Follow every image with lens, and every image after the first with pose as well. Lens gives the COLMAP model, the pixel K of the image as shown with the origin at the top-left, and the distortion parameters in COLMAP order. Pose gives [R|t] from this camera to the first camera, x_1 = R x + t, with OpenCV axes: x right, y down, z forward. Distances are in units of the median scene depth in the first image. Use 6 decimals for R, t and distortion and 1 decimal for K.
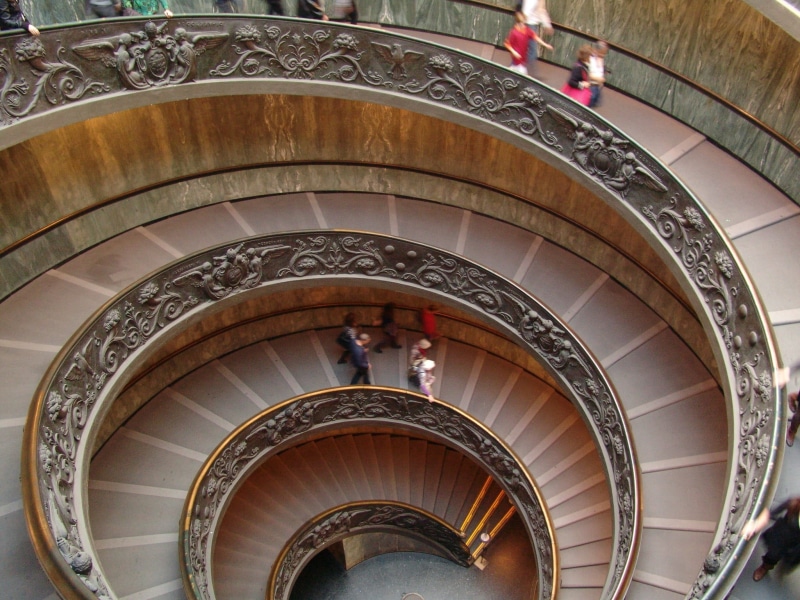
lens RADIAL K [[674.6, 0, 400.0], [0, 674.6, 300.0], [0, 0, 1]] dist [-0.146797, 0.112002]
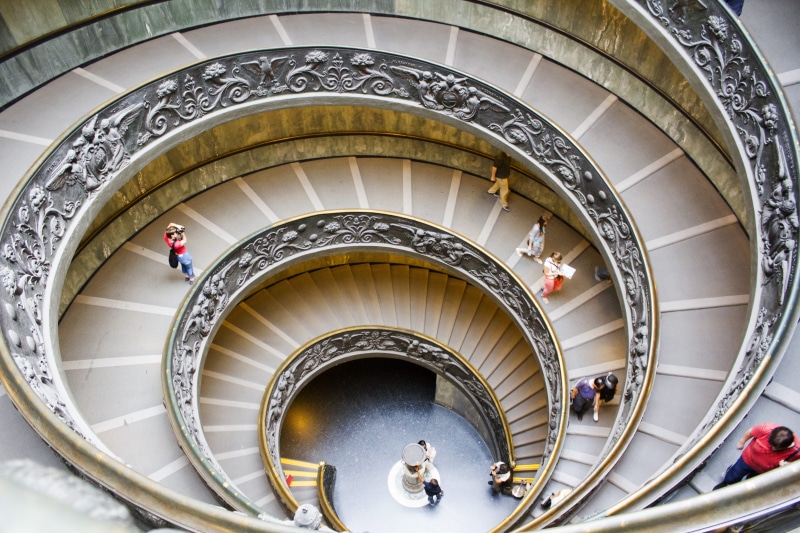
lens RADIAL K [[678.4, 0, 400.0], [0, 678.4, 266.5], [0, 0, 1]] dist [-0.166270, 0.165799]
pose [[0.519003, 0.676055, -0.523053, 0.481604], [-0.578878, 0.728230, 0.366854, -0.195373], [0.628917, 0.112385, 0.769307, 0.119759]]
